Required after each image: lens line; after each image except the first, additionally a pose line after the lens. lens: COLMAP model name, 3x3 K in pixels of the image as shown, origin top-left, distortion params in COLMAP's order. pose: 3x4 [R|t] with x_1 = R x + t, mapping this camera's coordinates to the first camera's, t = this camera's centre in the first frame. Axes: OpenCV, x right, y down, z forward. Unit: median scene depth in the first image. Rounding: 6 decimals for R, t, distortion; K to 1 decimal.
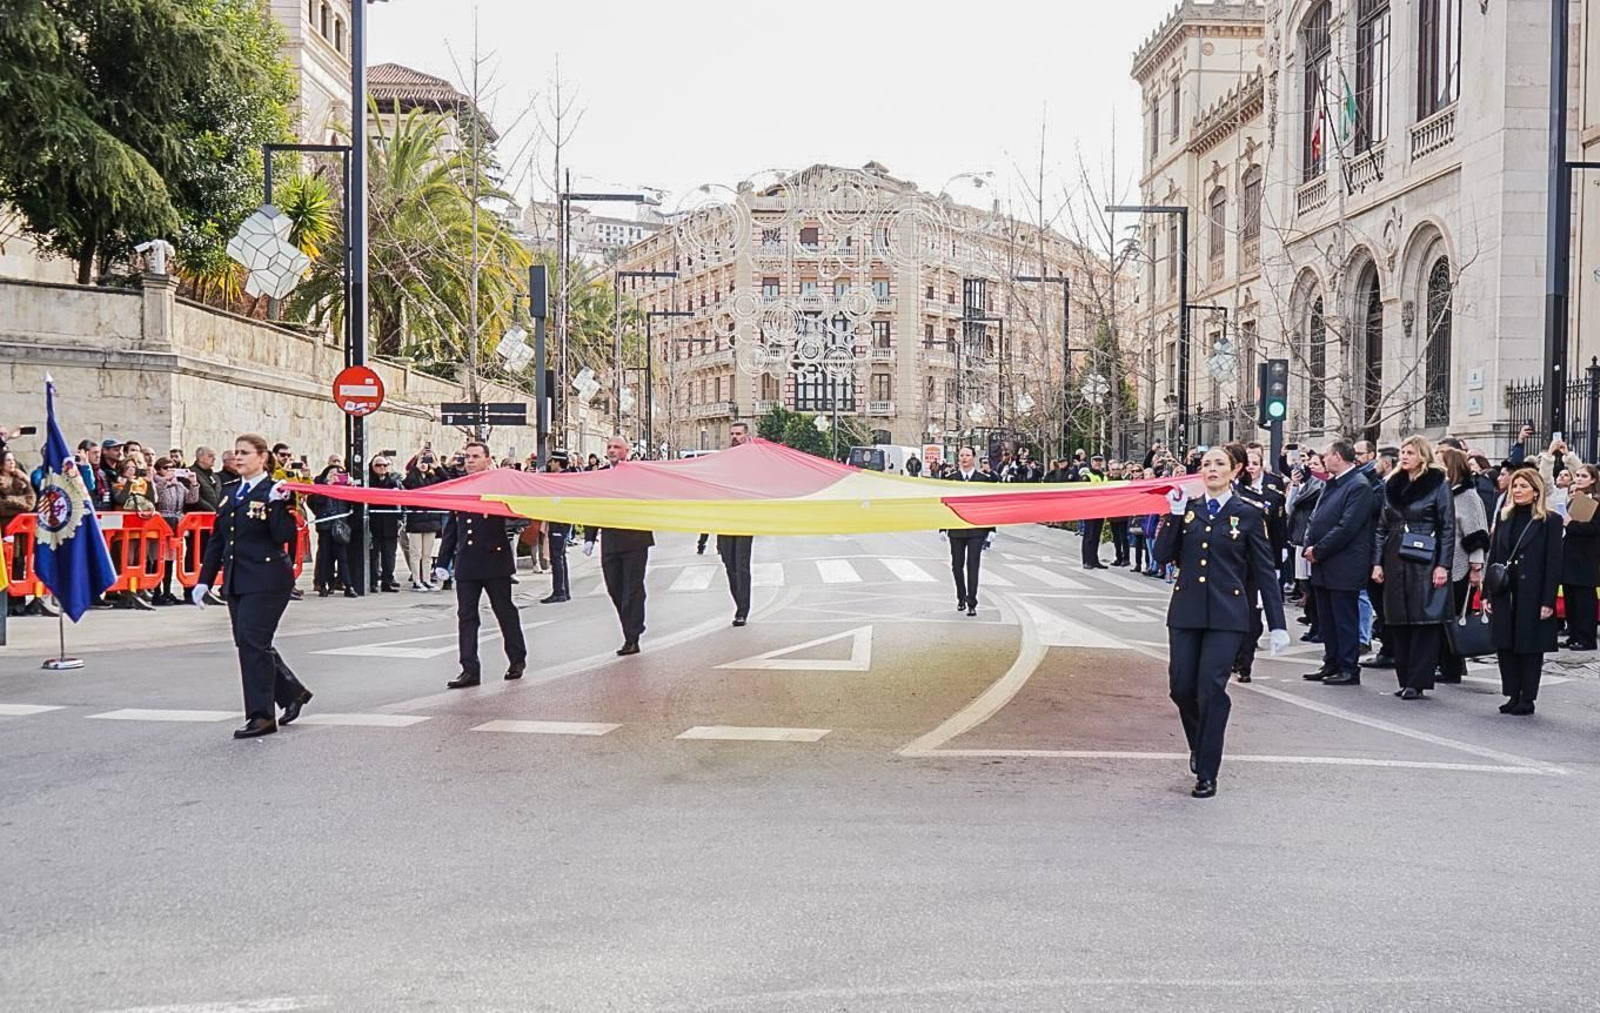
lens RADIAL K [[1659.4, 0, 875.1], [0, 1659.4, 573.5], [0, 0, 1]] dist [0.001341, 0.000000]
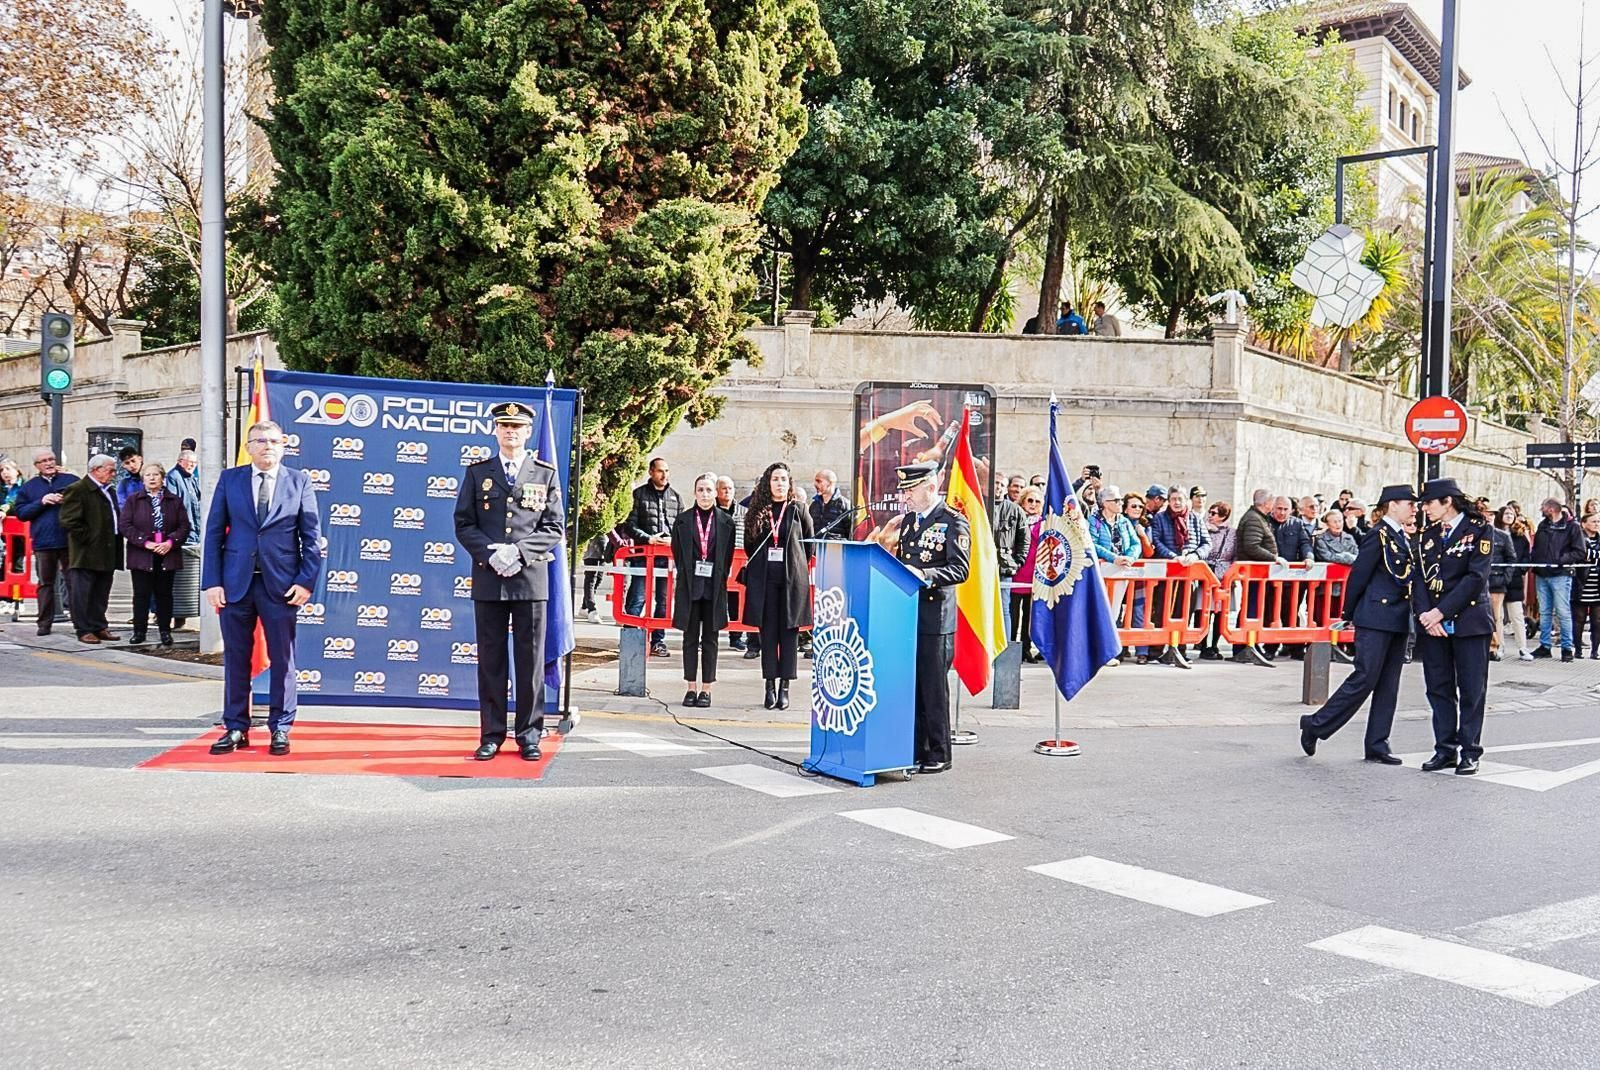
lens RADIAL K [[1410.9, 0, 808.4], [0, 1410.9, 545.5], [0, 0, 1]] dist [-0.010469, 0.009435]
pose [[0.758792, 0.018763, -0.651063, -0.077041], [-0.048094, 0.998470, -0.027277, -0.011555], [0.649555, 0.052010, 0.758534, 0.225206]]
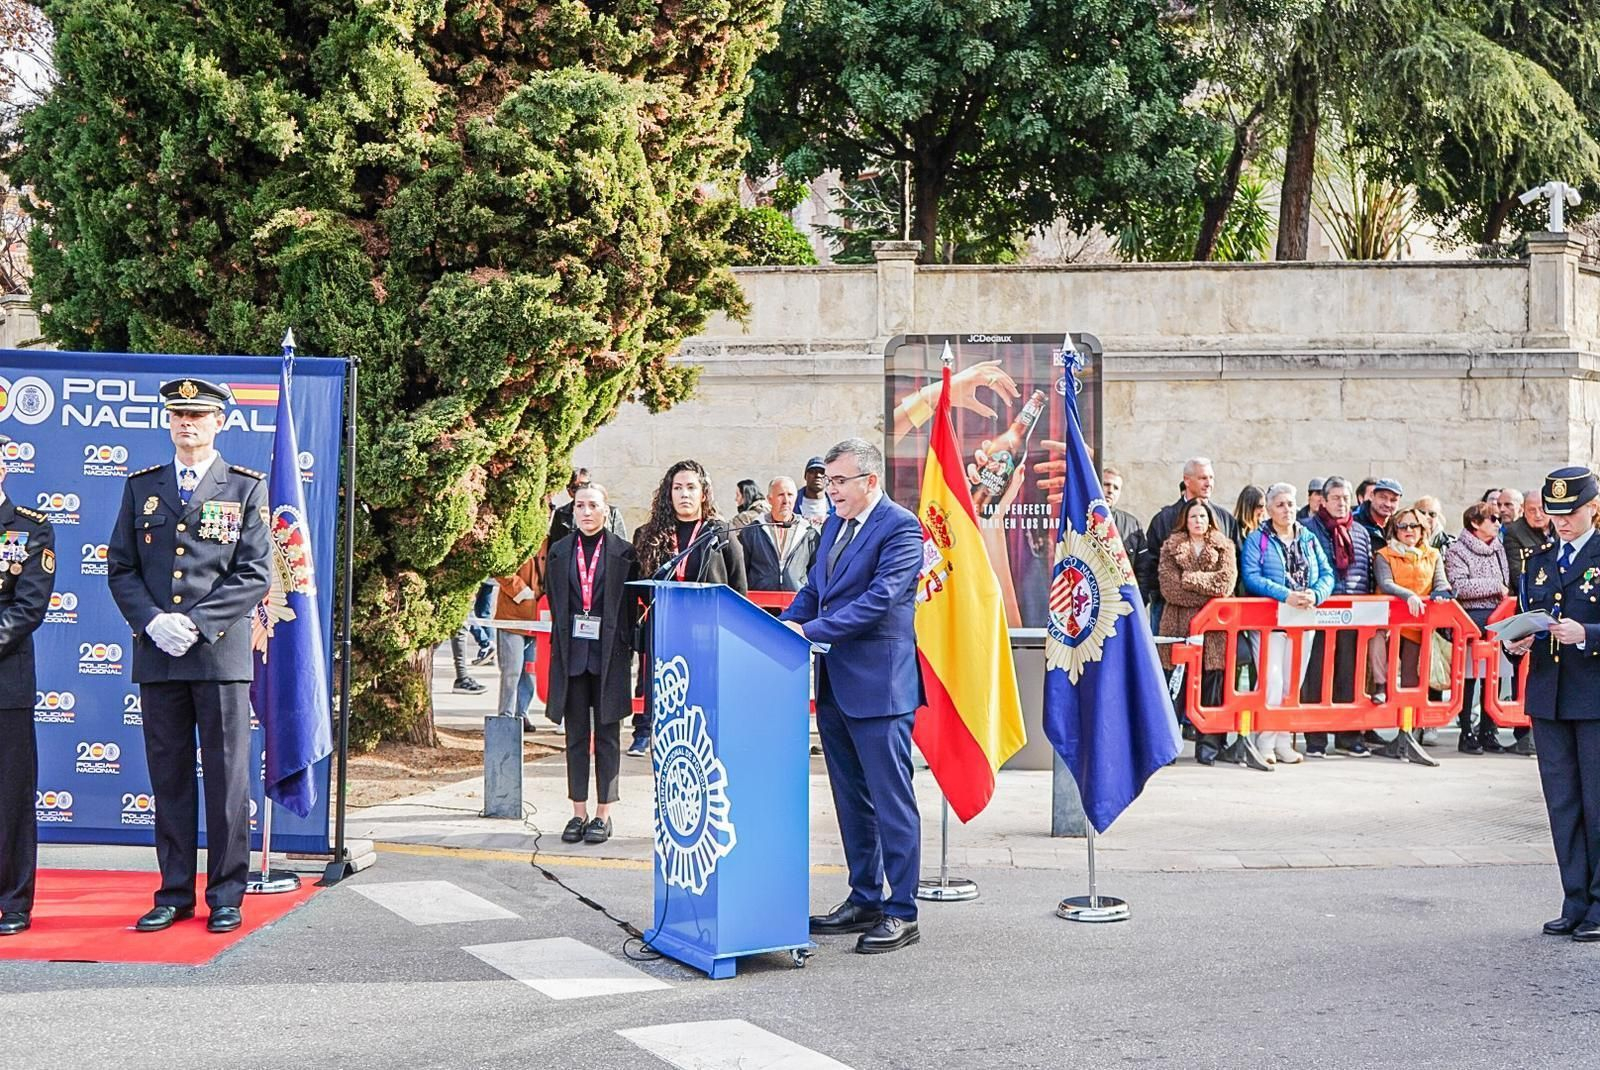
lens RADIAL K [[1948.2, 0, 788.7], [0, 1948.2, 548.6], [0, 0, 1]] dist [-0.000656, 0.000000]
pose [[0.664862, -0.007384, -0.746930, -0.062449], [-0.031694, 0.998772, -0.038085, -0.016788], [0.746293, 0.048995, 0.663812, 0.305909]]
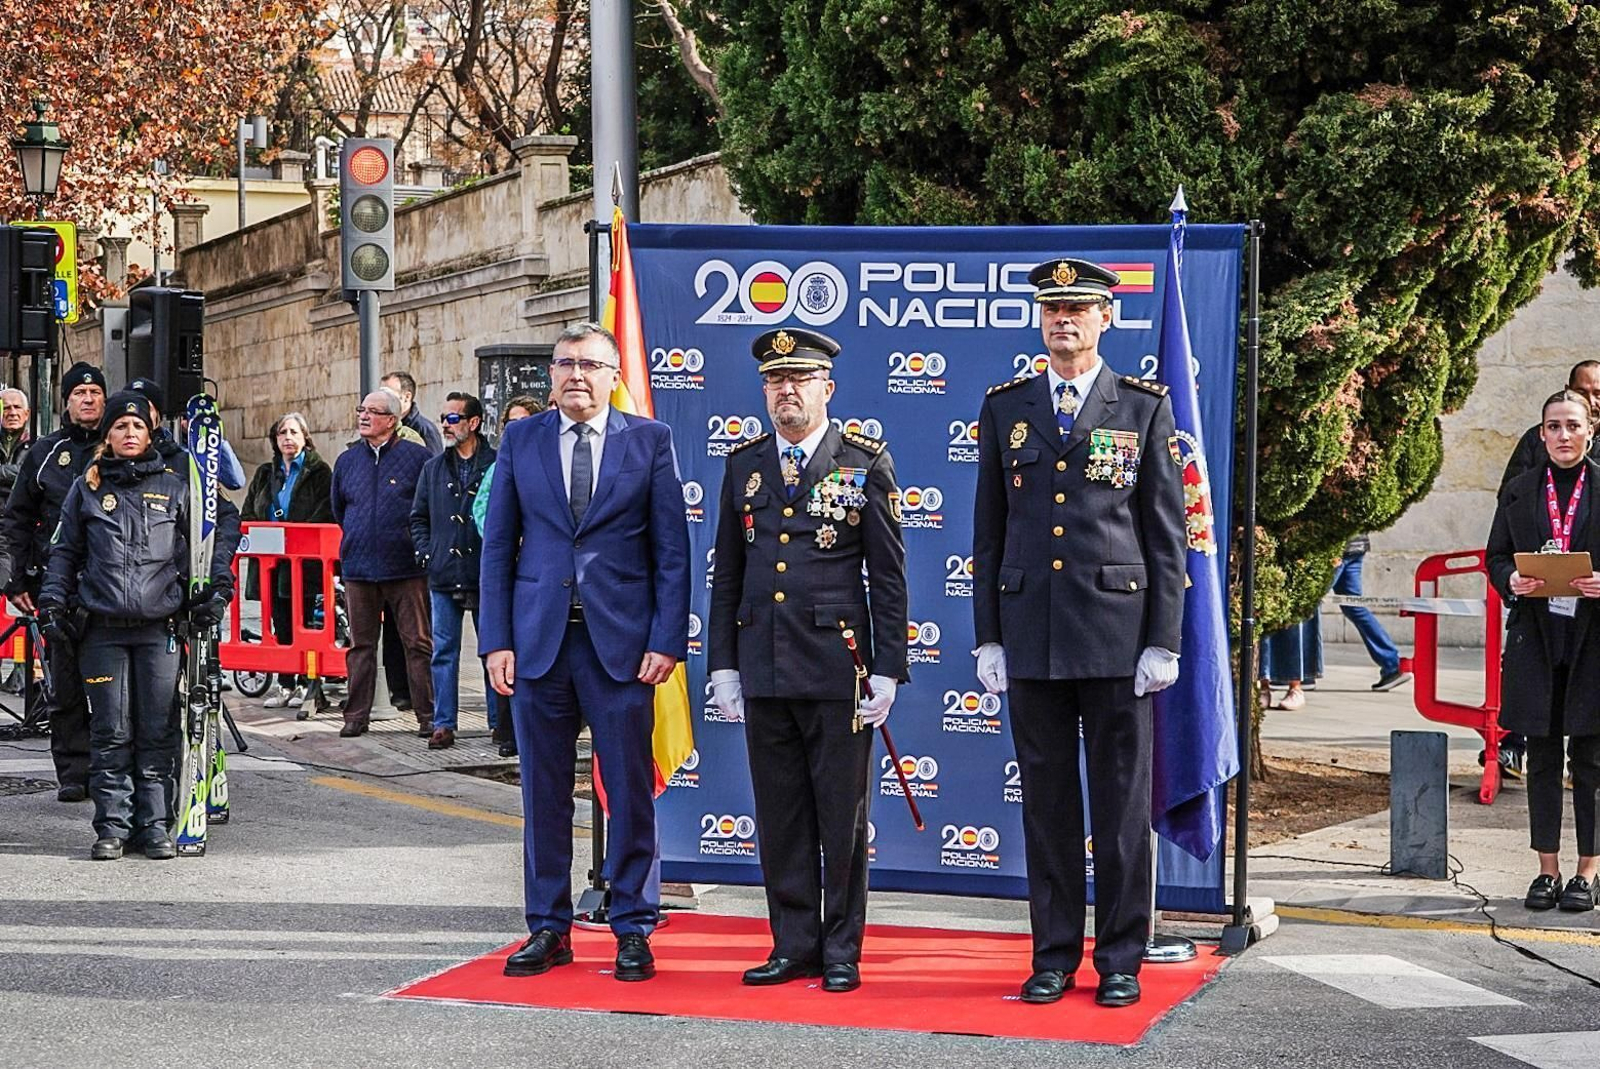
lens RADIAL K [[3056.0, 0, 811.2], [0, 3056.0, 551.9], [0, 0, 1]] dist [-0.018315, 0.000000]
pose [[0.455971, 0.003597, -0.889988, -0.051554], [-0.031874, 0.999416, -0.012290, -0.012803], [0.889424, 0.033971, 0.455819, 0.247805]]
